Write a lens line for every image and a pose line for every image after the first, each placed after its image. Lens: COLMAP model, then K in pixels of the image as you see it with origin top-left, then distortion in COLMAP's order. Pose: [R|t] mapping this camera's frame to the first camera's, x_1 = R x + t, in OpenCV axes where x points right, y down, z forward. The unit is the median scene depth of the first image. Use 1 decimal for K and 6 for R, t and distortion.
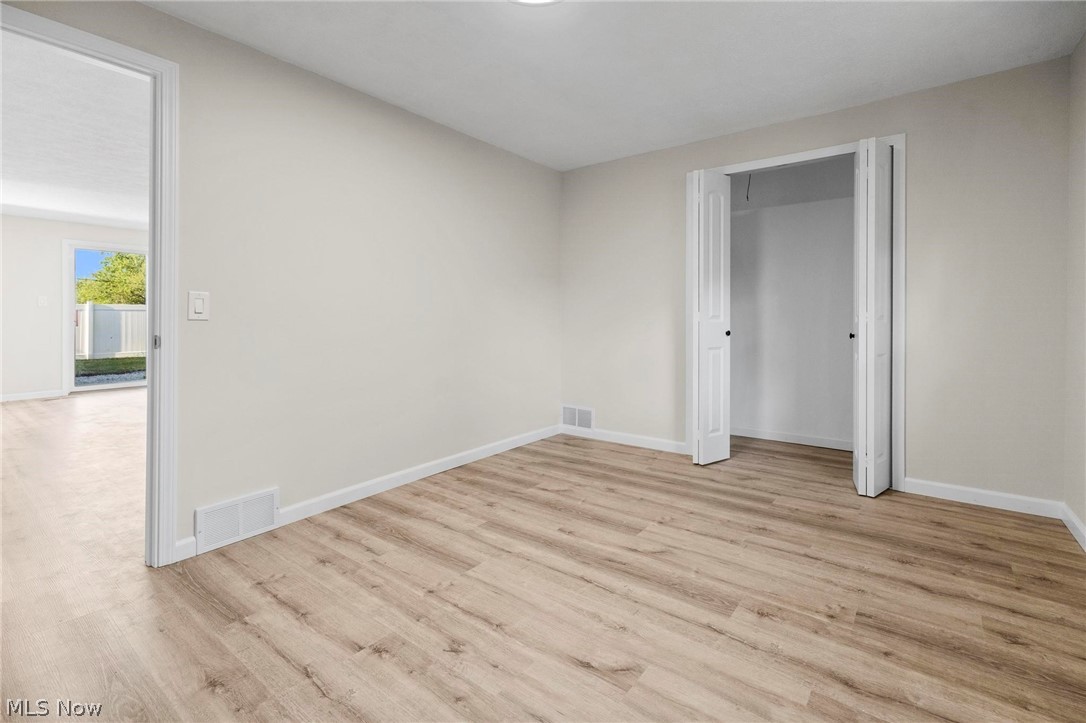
lens RADIAL K [[492.2, 0, 546.5], [0, 492.2, 356.9], [0, 0, 1]] dist [-0.000088, 0.000273]
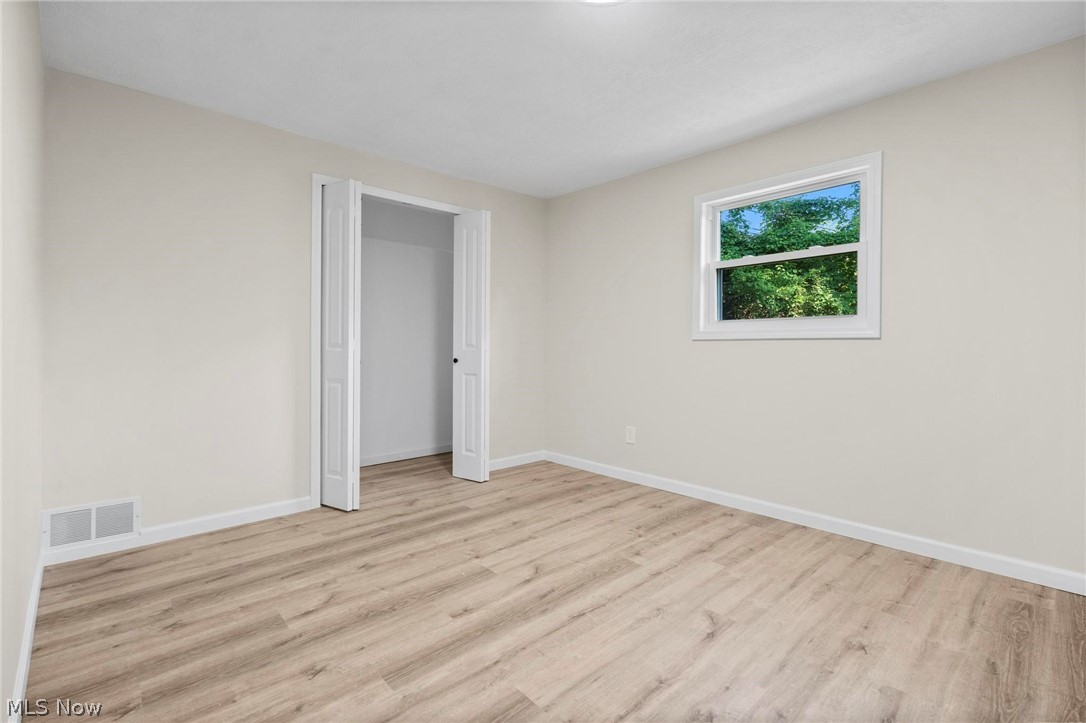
lens RADIAL K [[492.2, 0, 533.4], [0, 492.2, 367.0], [0, 0, 1]] dist [-0.000088, 0.000273]
pose [[0.179258, -0.040463, 0.982970, -0.765739], [0.078387, 0.996565, 0.026727, -0.057265], [-0.980674, 0.072261, 0.181814, 0.777814]]
